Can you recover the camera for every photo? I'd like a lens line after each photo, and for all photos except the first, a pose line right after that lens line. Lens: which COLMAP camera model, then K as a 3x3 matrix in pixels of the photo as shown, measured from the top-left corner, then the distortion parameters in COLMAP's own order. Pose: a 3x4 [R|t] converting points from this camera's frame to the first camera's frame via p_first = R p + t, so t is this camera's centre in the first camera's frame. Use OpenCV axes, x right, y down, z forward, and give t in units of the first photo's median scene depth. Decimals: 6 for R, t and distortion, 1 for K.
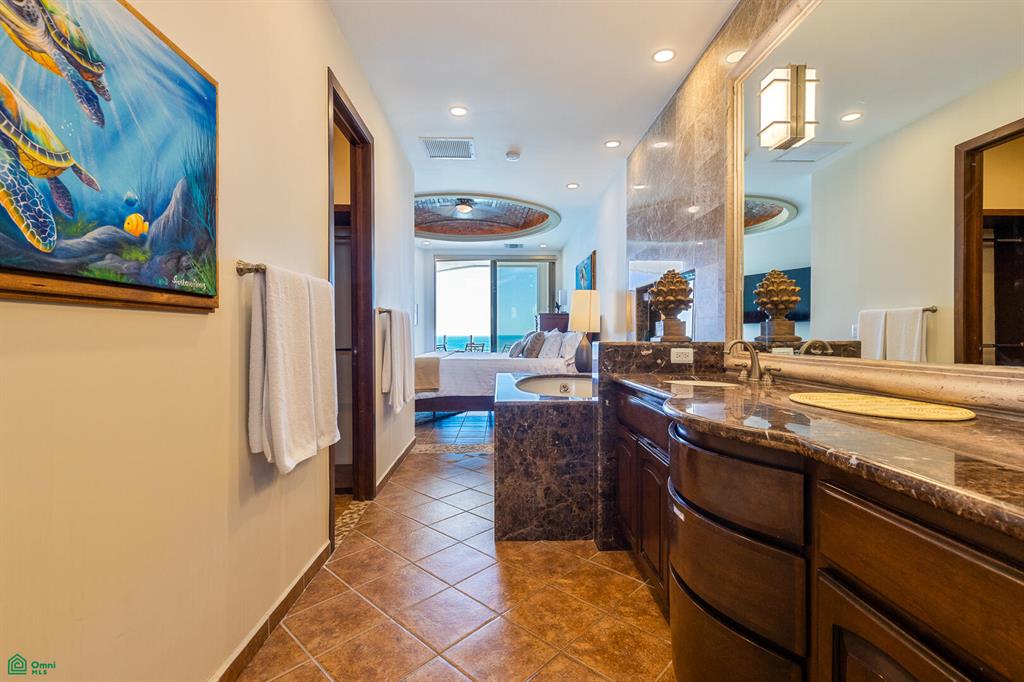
lens RADIAL K [[458.0, 0, 512.0], [0, 458.0, 341.0], [0, 0, 1]] dist [0.002998, -0.000330]
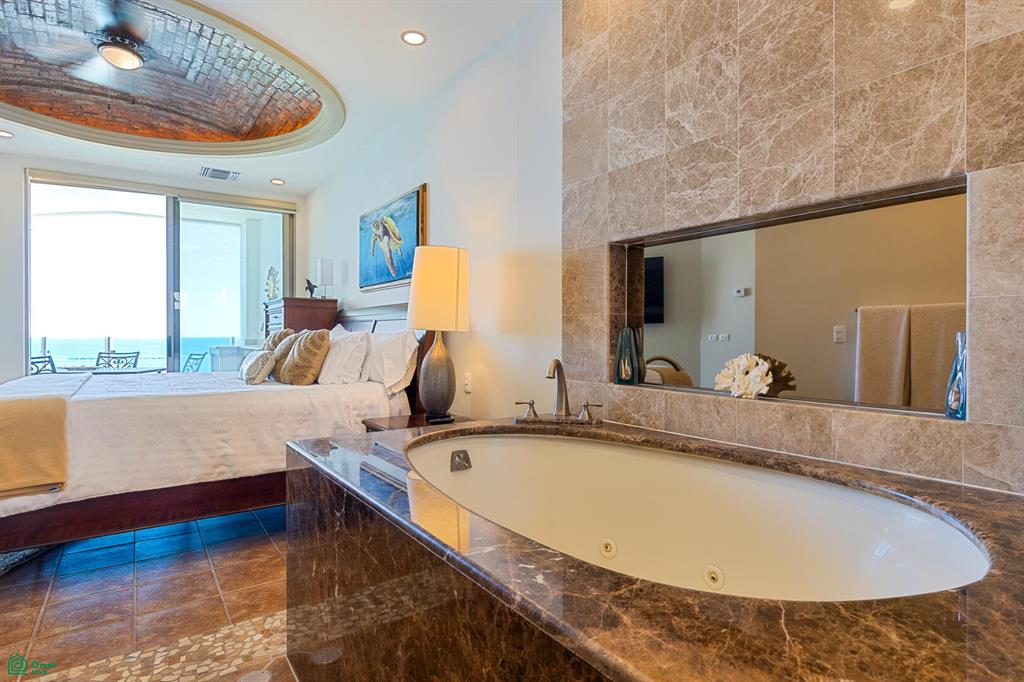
lens RADIAL K [[545.2, 0, 512.0], [0, 545.2, 341.0], [0, 0, 1]] dist [-0.002731, -0.000031]
pose [[0.836735, 0.000185, 0.547607, -0.089865], [0.002222, 0.999991, -0.003732, -0.006548], [-0.547603, 0.004339, 0.836727, 0.396802]]
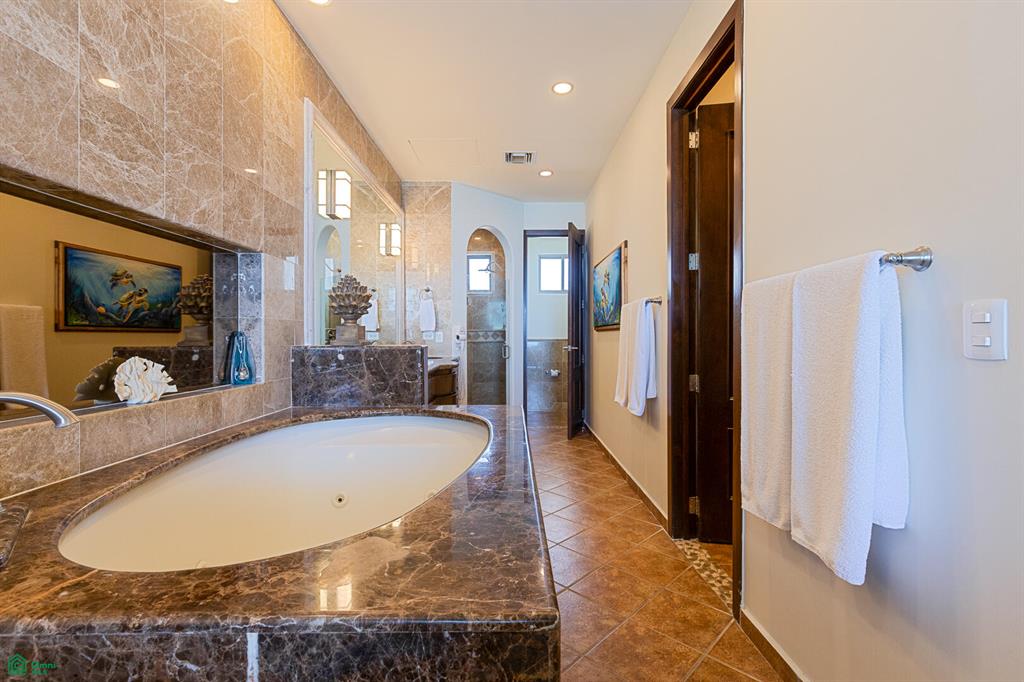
lens RADIAL K [[458.0, 0, 512.0], [0, 458.0, 341.0], [0, 0, 1]] dist [0.002998, -0.000330]
pose [[-0.999662, 0.005146, 0.025473, -0.016704], [0.005696, 0.999752, 0.021537, -0.013046], [-0.025356, 0.021675, -0.999443, 0.834956]]
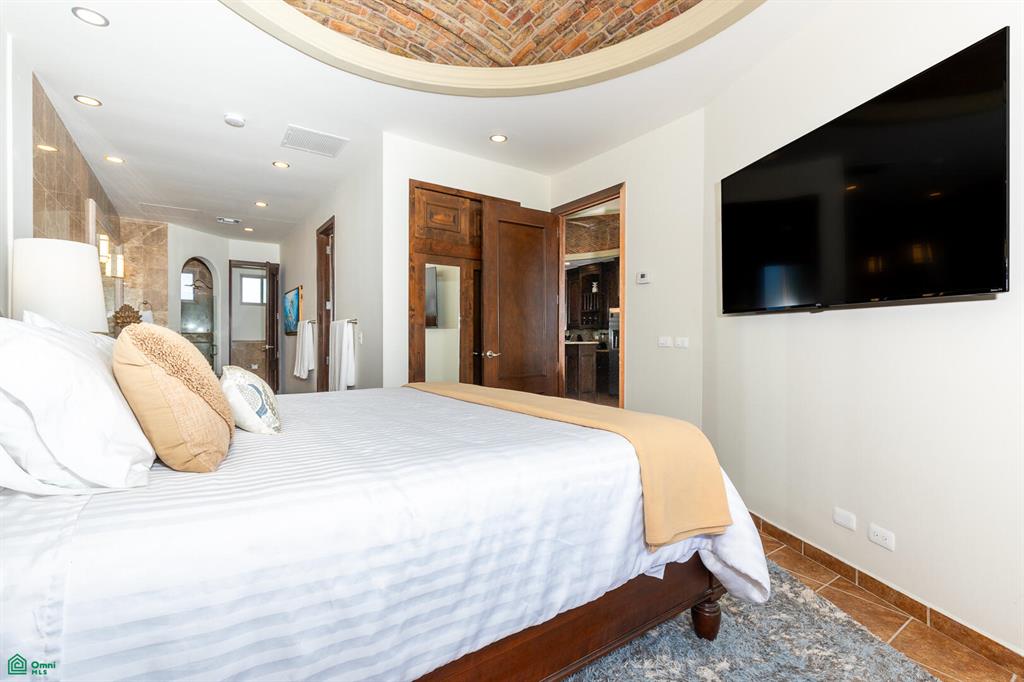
lens RADIAL K [[458.0, 0, 512.0], [0, 458.0, 341.0], [0, 0, 1]] dist [0.002998, -0.000330]
pose [[-0.834601, 0.004138, -0.550840, 0.030444], [-0.006113, 0.999841, 0.016773, -0.021874], [0.550821, 0.017366, -0.834442, 1.413033]]
